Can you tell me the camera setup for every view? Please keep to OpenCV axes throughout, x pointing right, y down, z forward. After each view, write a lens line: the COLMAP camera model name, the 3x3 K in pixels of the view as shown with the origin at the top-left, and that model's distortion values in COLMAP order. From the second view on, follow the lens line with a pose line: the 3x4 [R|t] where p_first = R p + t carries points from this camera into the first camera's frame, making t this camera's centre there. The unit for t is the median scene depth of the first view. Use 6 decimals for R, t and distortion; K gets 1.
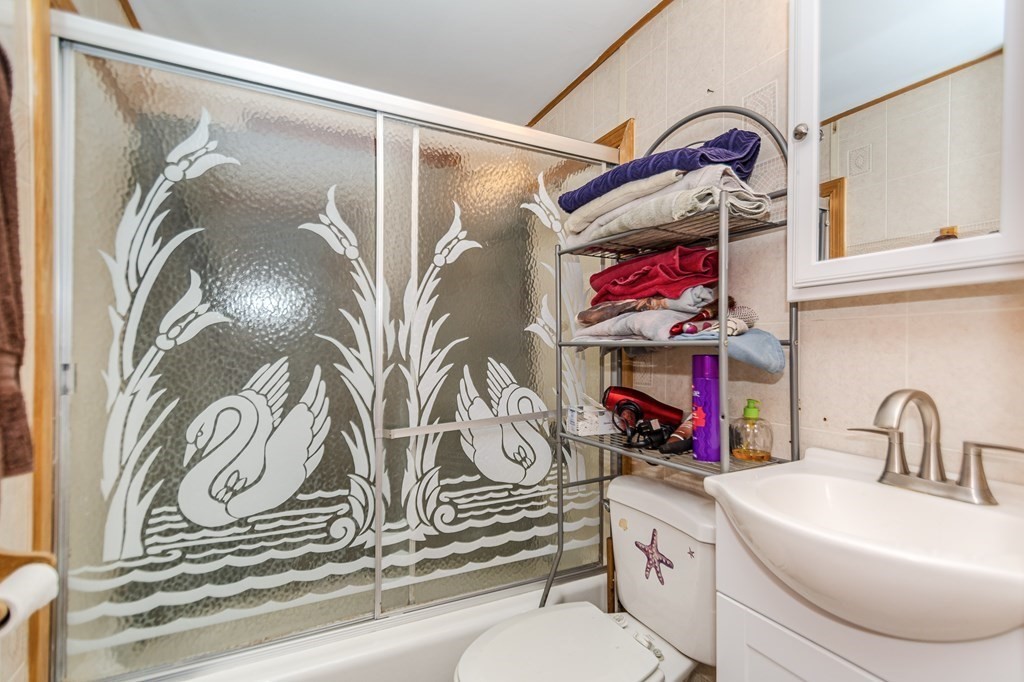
lens RADIAL K [[460.1, 0, 509.9], [0, 460.1, 346.0], [0, 0, 1]] dist [0.000069, 0.000297]
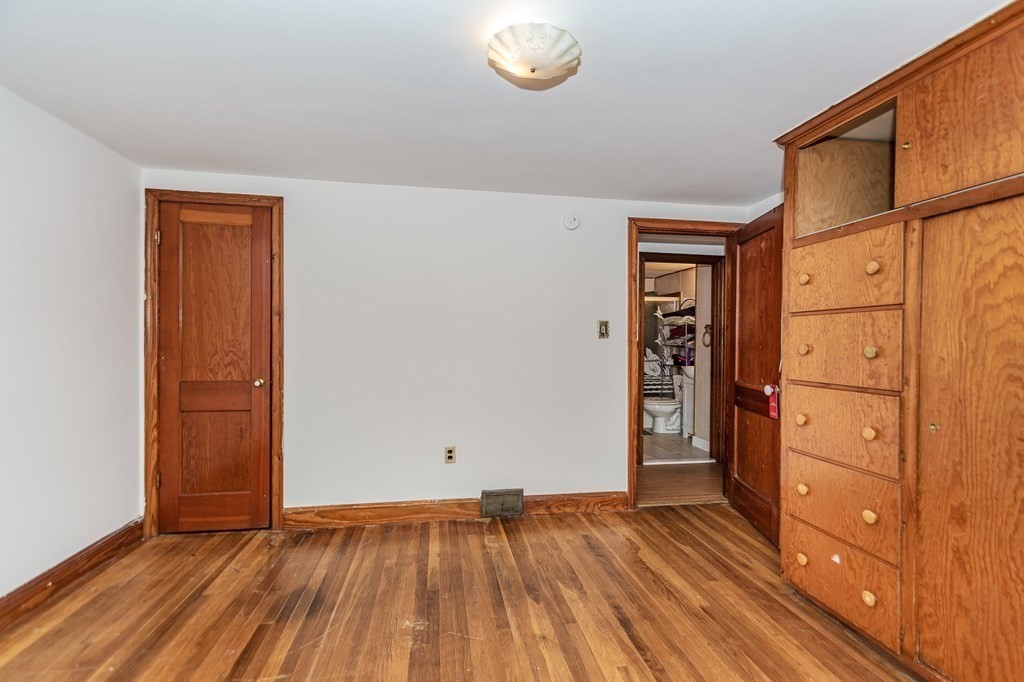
lens RADIAL K [[460.1, 0, 509.9], [0, 460.1, 346.0], [0, 0, 1]] dist [0.000069, 0.000297]
pose [[0.956097, 0.011625, -0.292820, -0.006133], [-0.007737, 0.999866, 0.014434, -0.044928], [0.292948, -0.011534, 0.956059, -3.783759]]
